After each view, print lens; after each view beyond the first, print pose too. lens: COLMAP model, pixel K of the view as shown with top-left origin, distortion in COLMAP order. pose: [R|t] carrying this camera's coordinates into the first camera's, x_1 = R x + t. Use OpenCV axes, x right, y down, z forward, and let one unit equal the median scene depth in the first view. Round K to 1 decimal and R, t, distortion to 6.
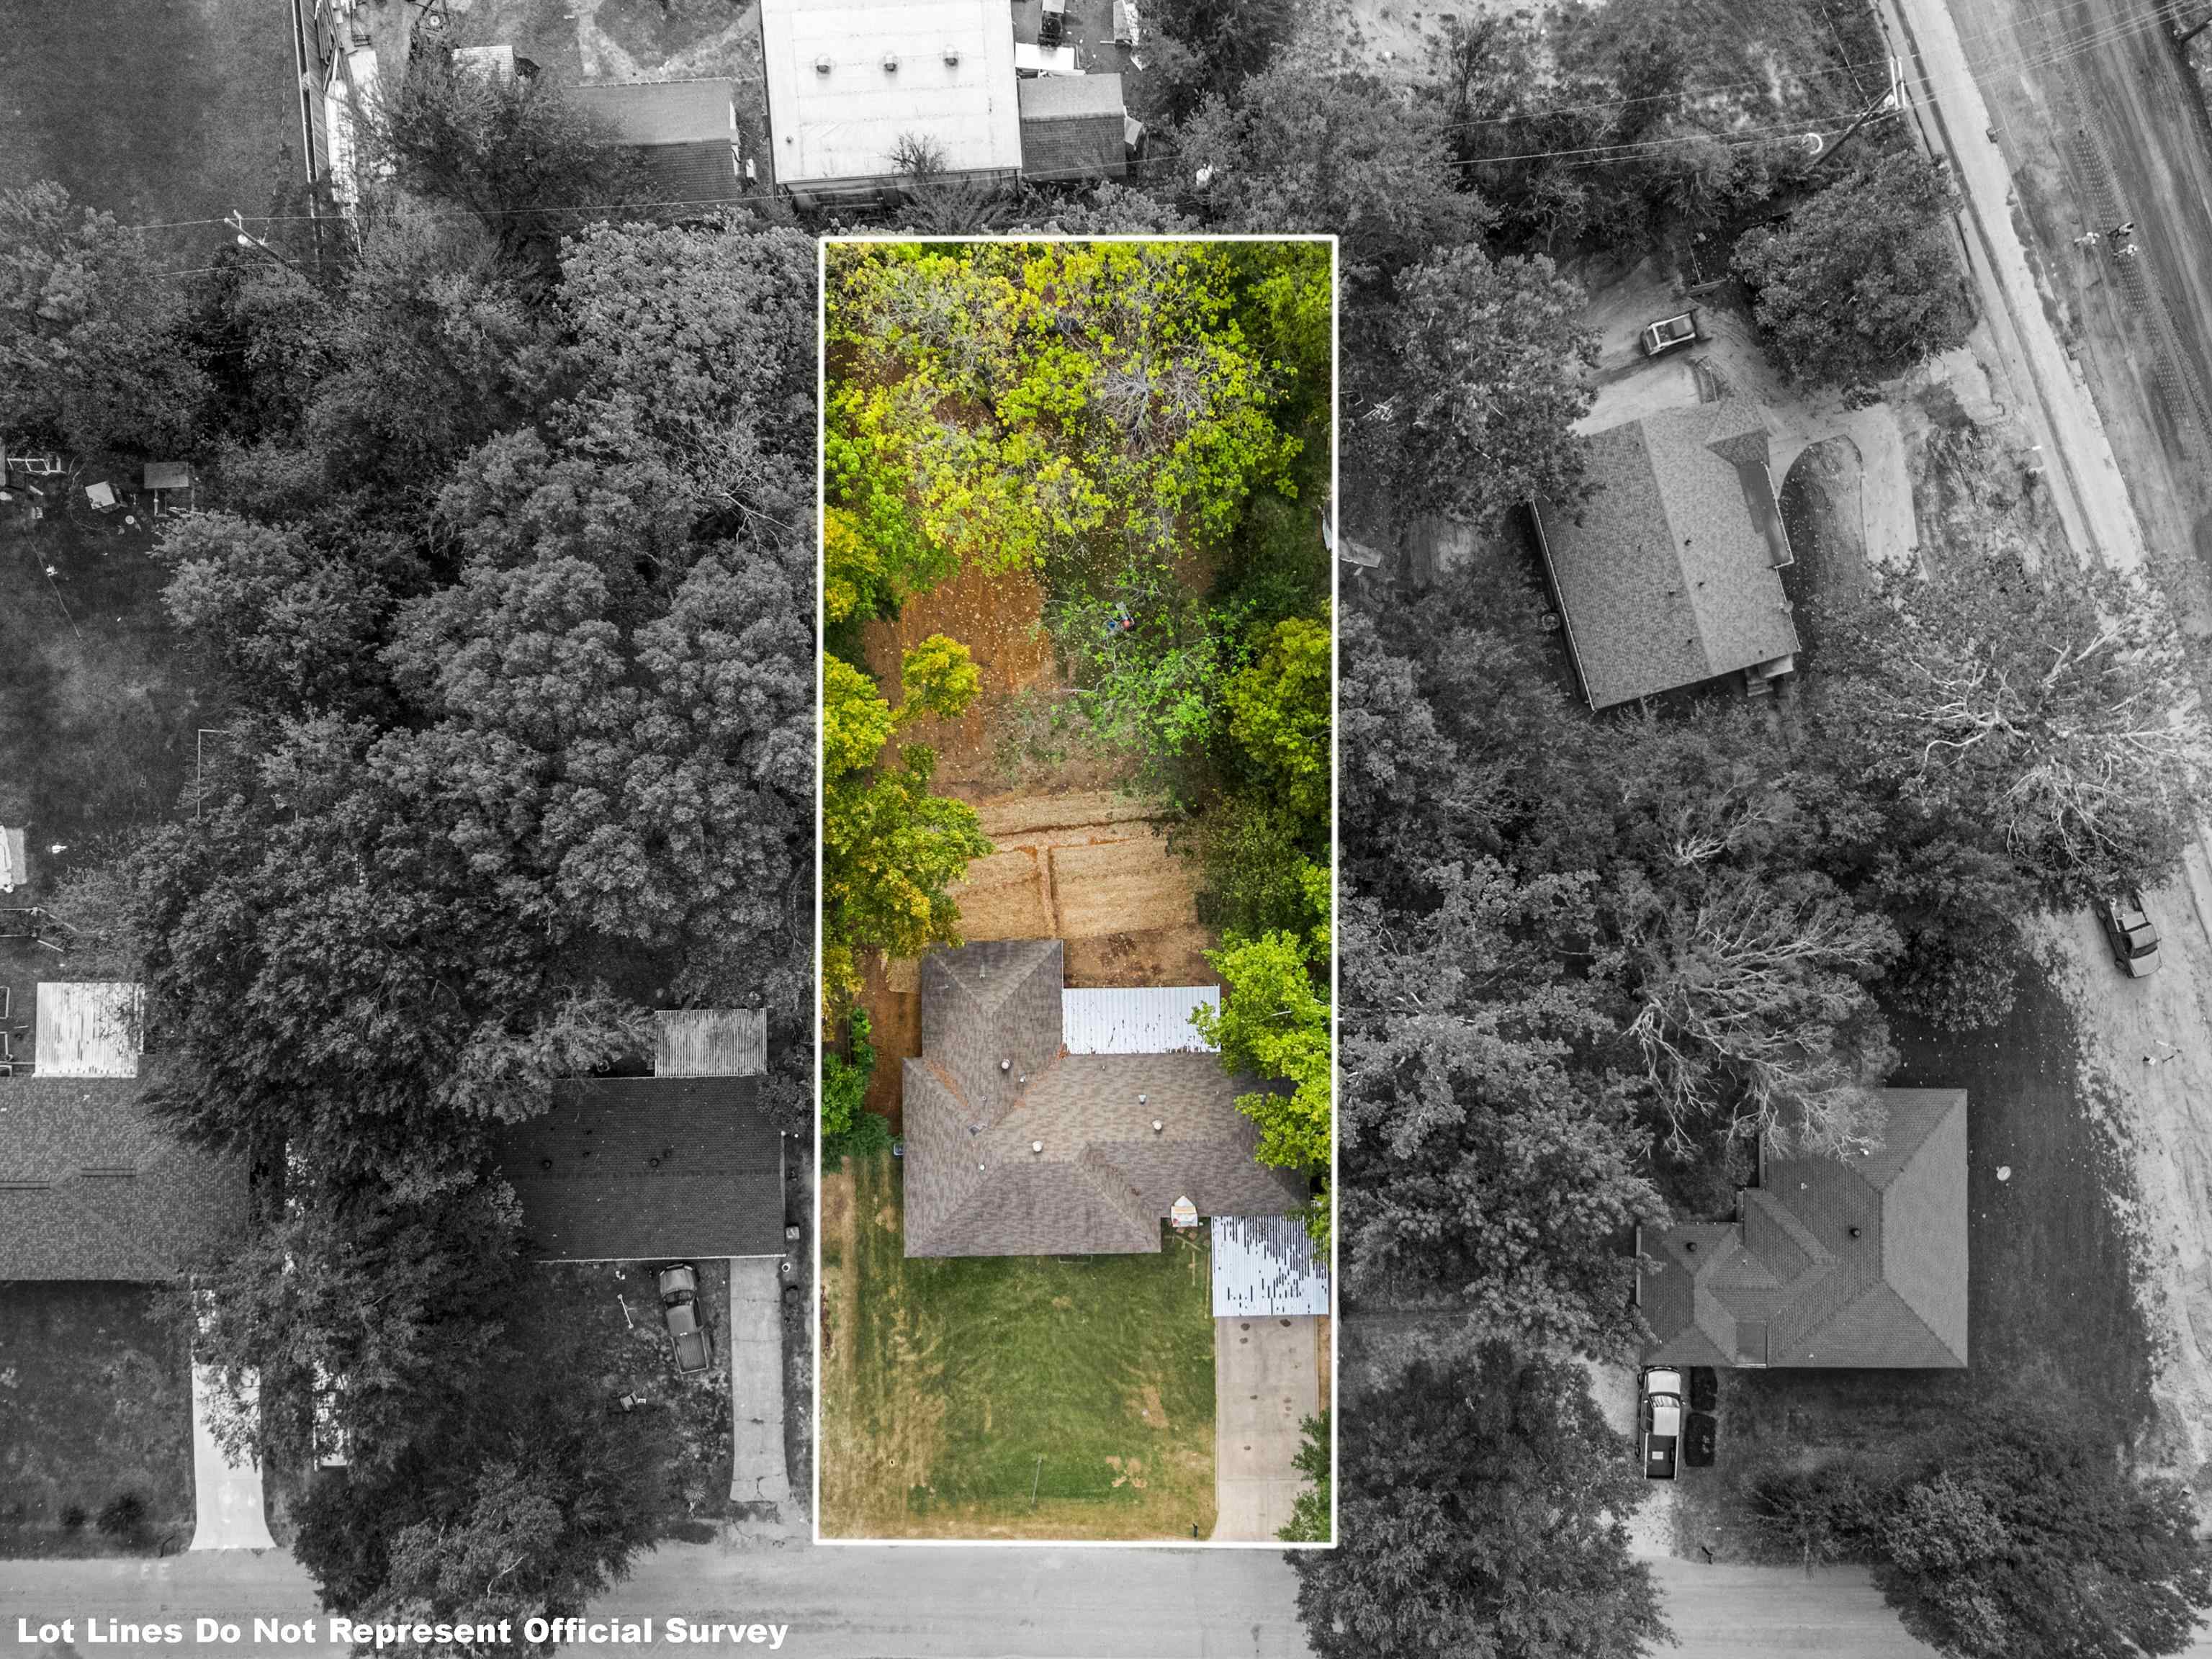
lens RADIAL K [[1616.7, 0, 1106.0], [0, 1616.7, 829.5], [0, 0, 1]] dist [0.029007, -0.002602]
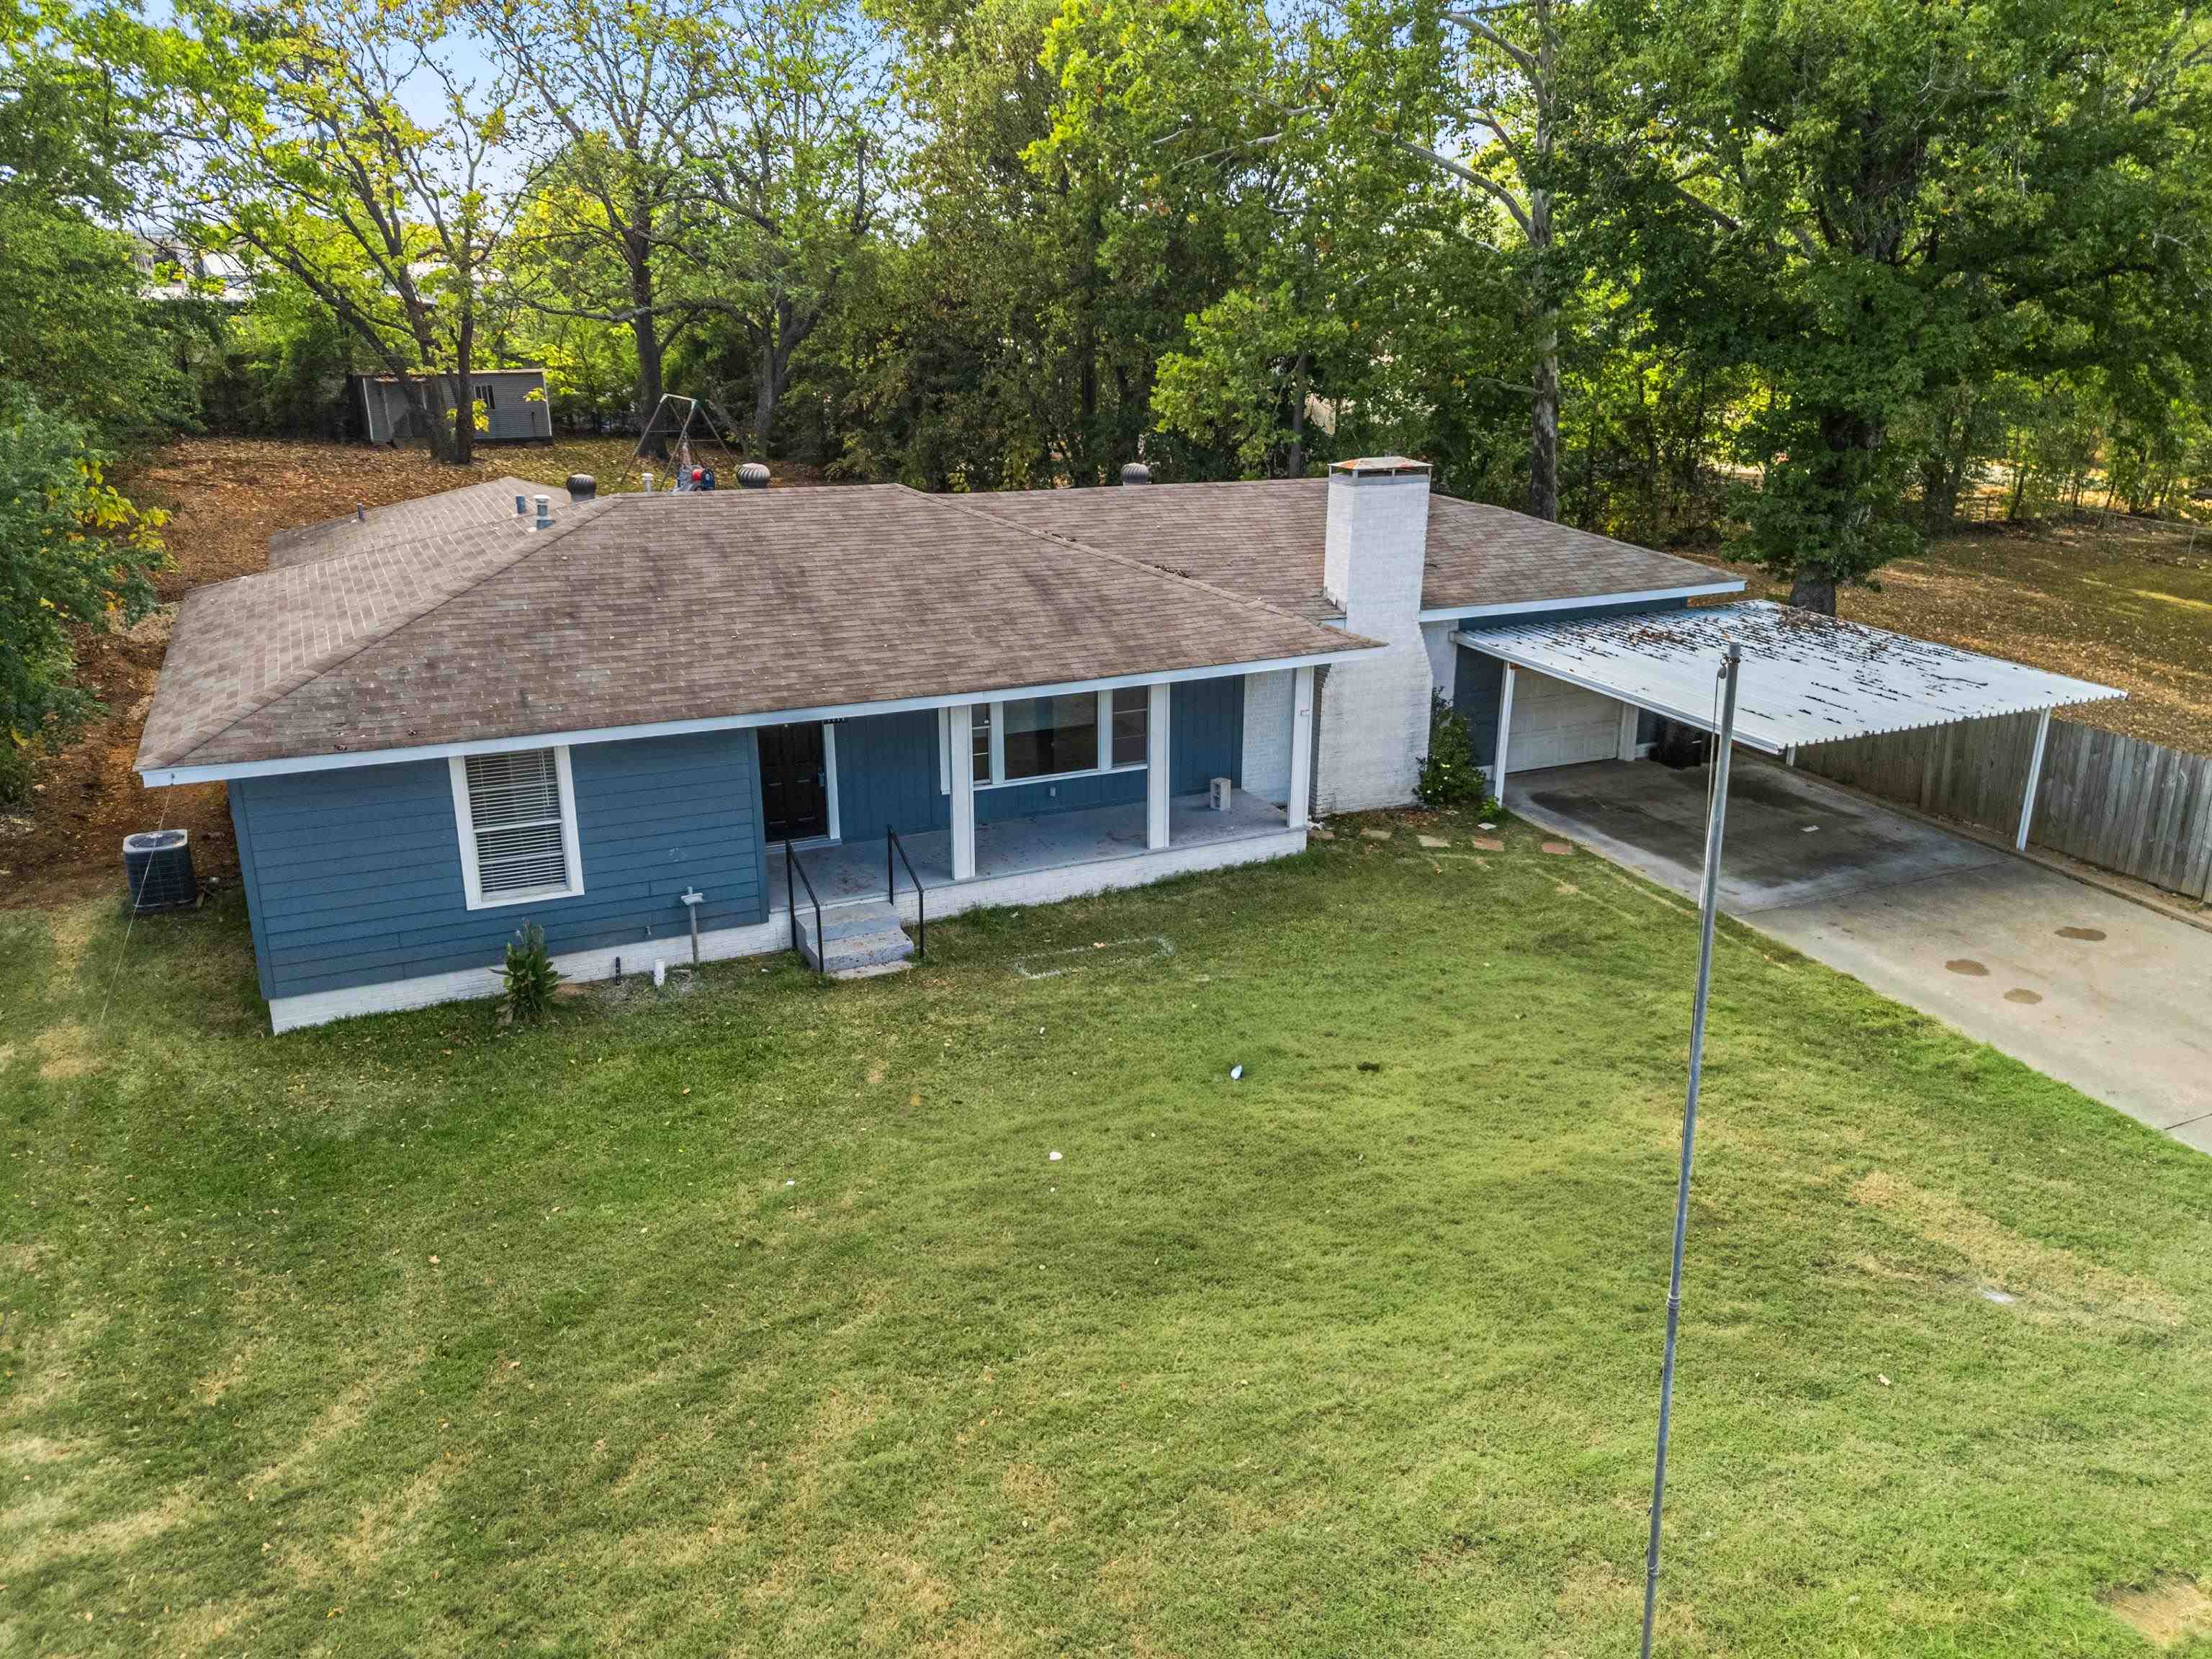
lens RADIAL K [[1595.5, 0, 1106.0], [0, 1595.5, 829.5], [0, 0, 1]] dist [0.050671, -0.056348]
pose [[0.906060, -0.137321, 0.400249, -0.097542], [0.423084, 0.277298, -0.862616, 0.438030], [0.007467, 0.950920, 0.309346, 0.920907]]
